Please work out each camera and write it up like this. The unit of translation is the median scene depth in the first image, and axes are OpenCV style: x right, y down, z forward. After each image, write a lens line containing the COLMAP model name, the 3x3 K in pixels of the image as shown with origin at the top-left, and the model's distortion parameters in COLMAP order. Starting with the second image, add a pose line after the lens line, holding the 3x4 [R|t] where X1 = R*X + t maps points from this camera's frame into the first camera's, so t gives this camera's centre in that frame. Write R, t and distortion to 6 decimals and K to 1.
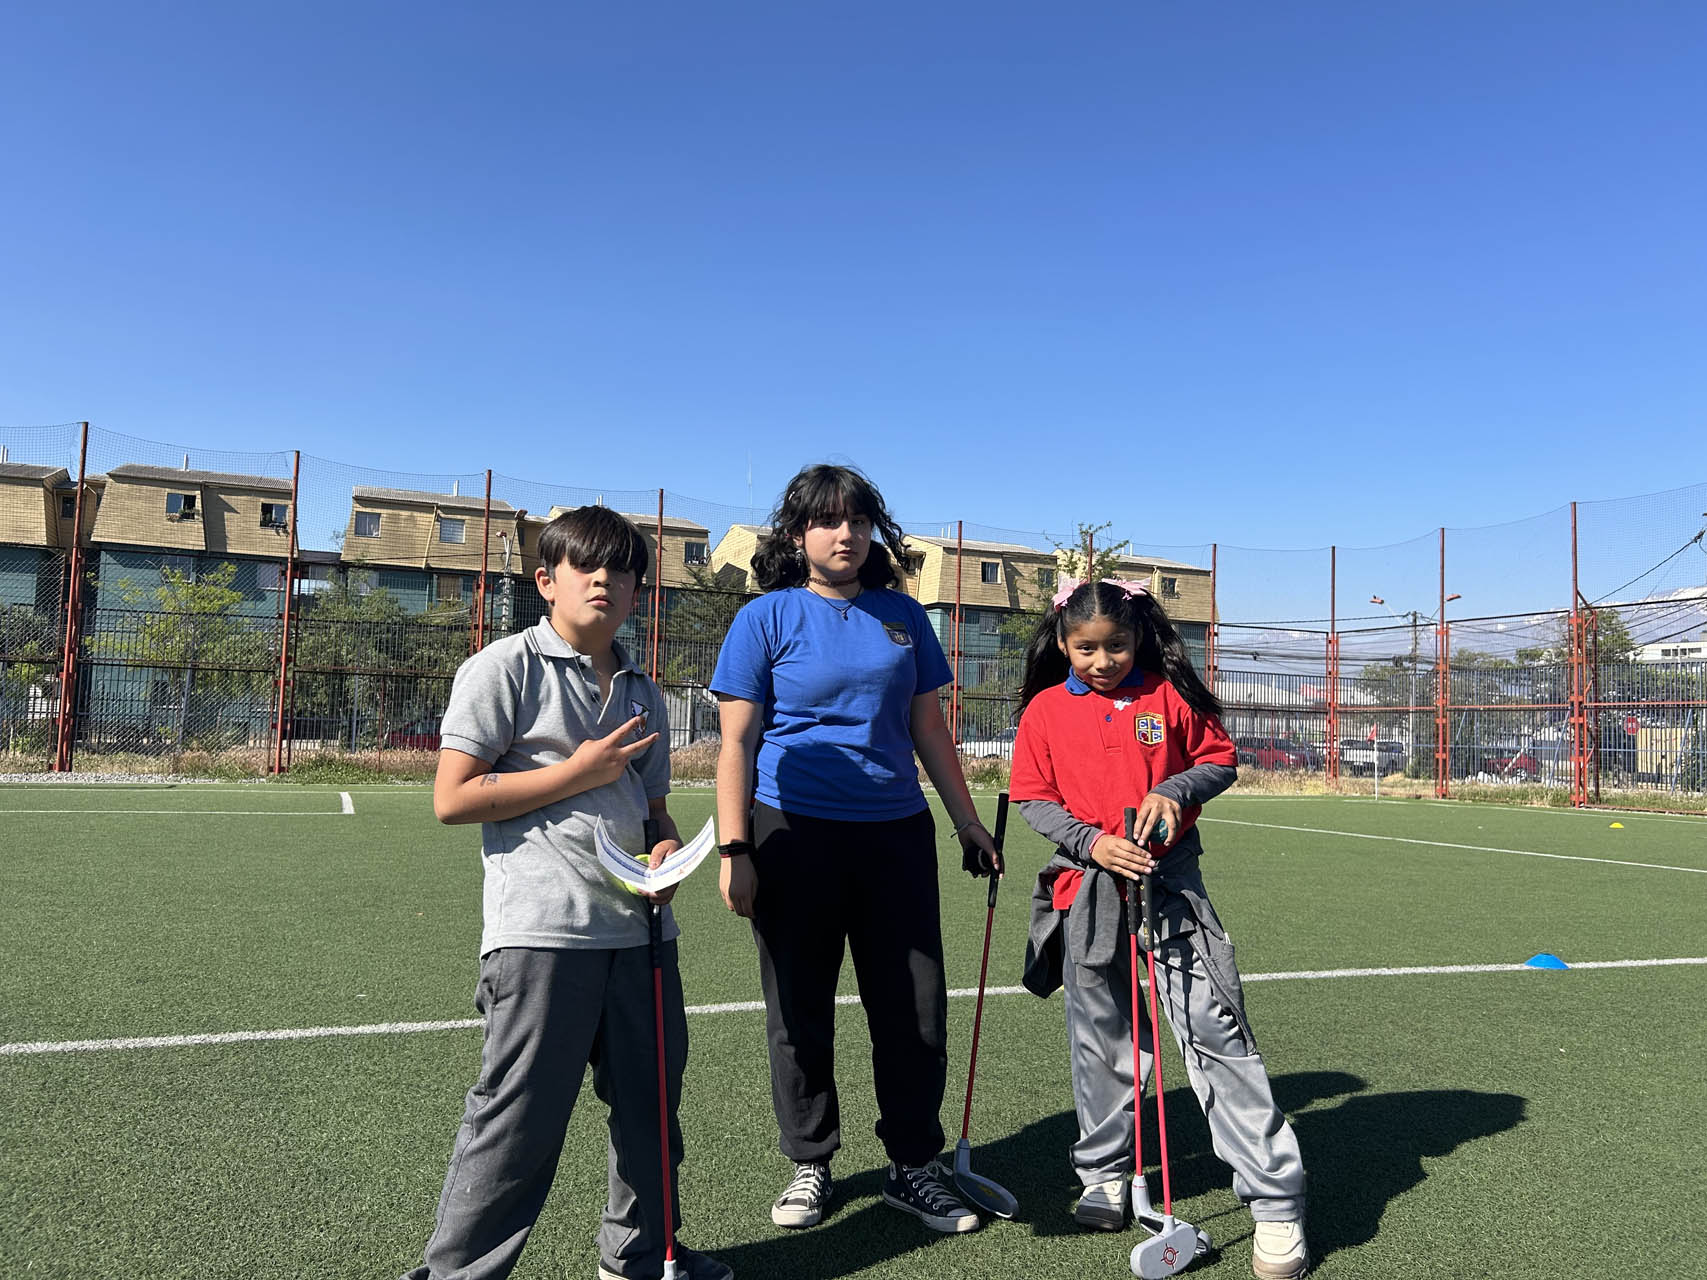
lens RADIAL K [[1293.7, 0, 861.1], [0, 1293.7, 643.8], [0, 0, 1]] dist [0.044753, -0.057994]
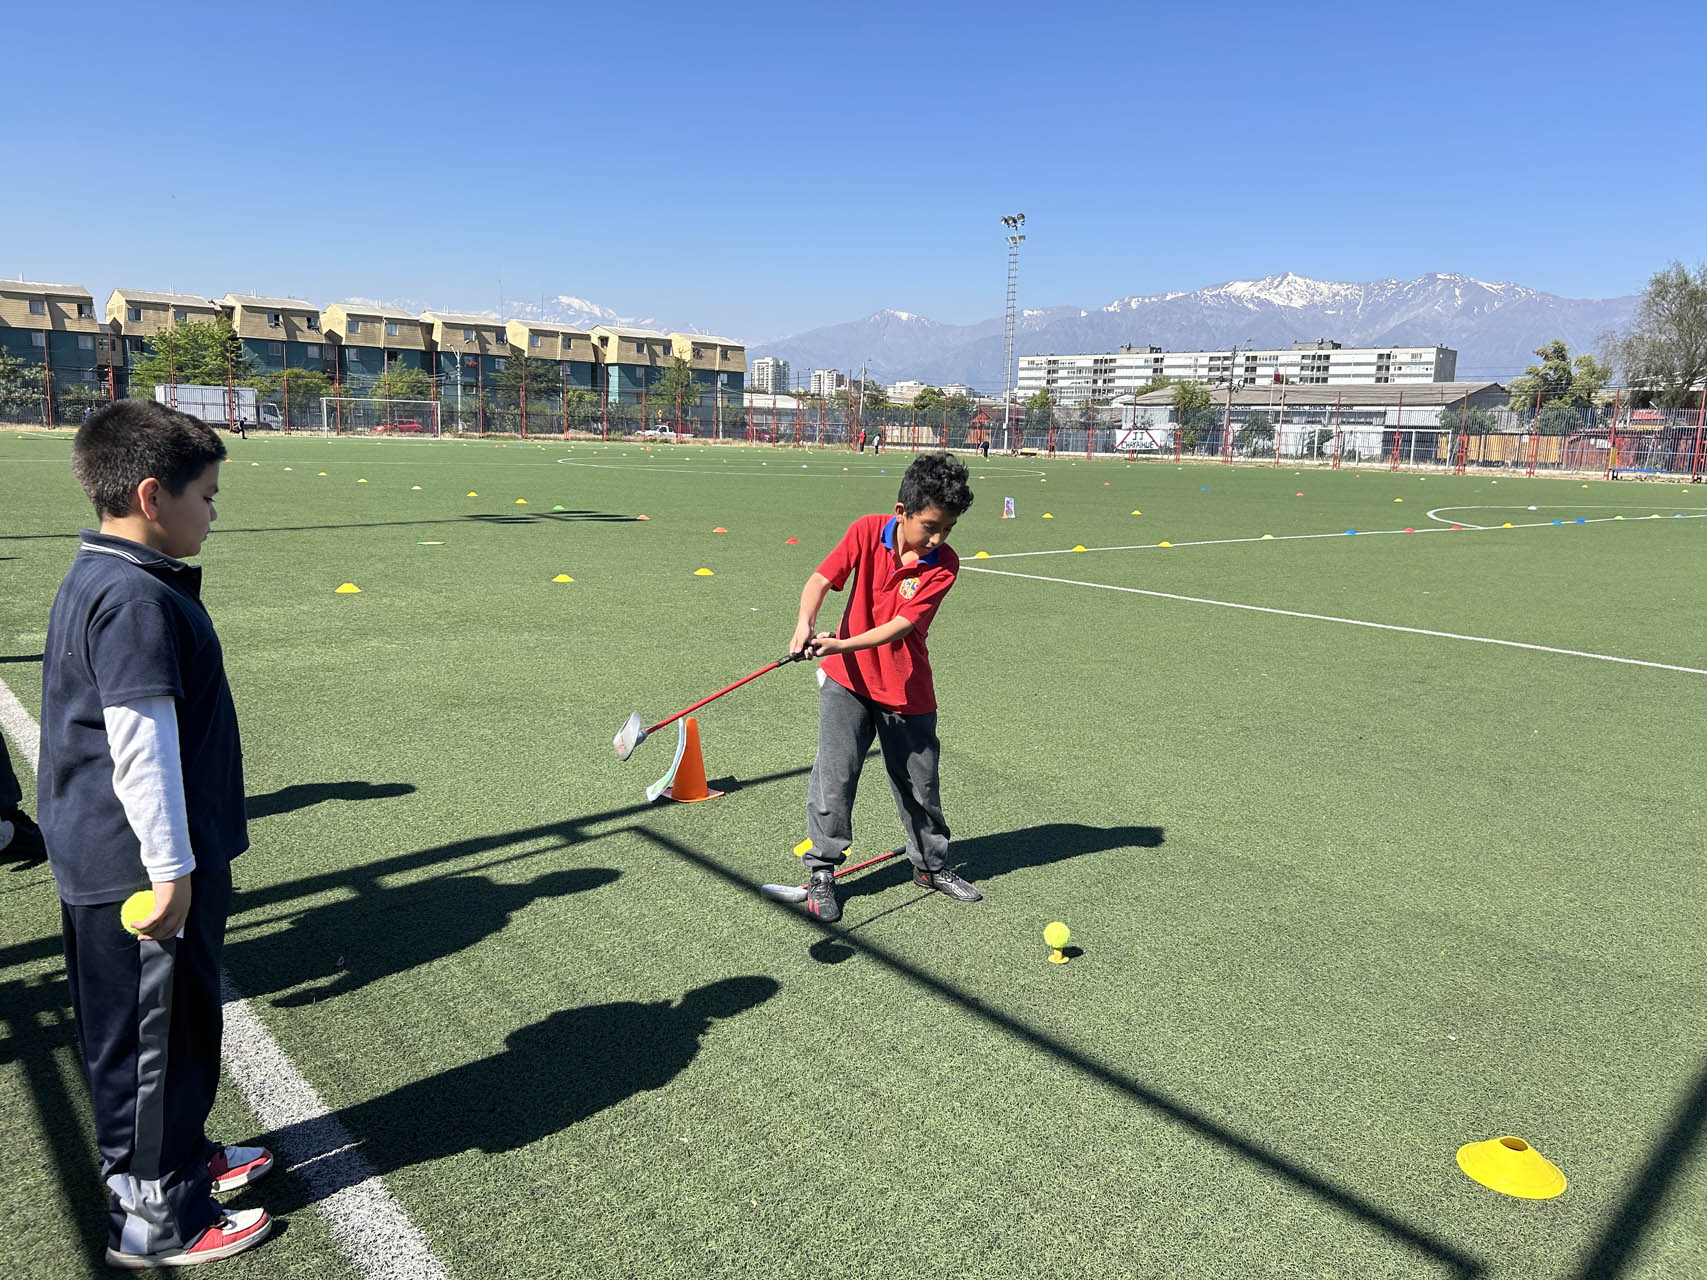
lens RADIAL K [[1293.7, 0, 861.2], [0, 1293.7, 651.1], [0, 0, 1]] dist [0.044753, -0.057994]
pose [[0.957844, -0.049786, 0.282942, -0.209444], [-0.021603, 0.969600, 0.243741, -0.115819], [-0.286476, -0.239579, 0.927650, -1.388750]]
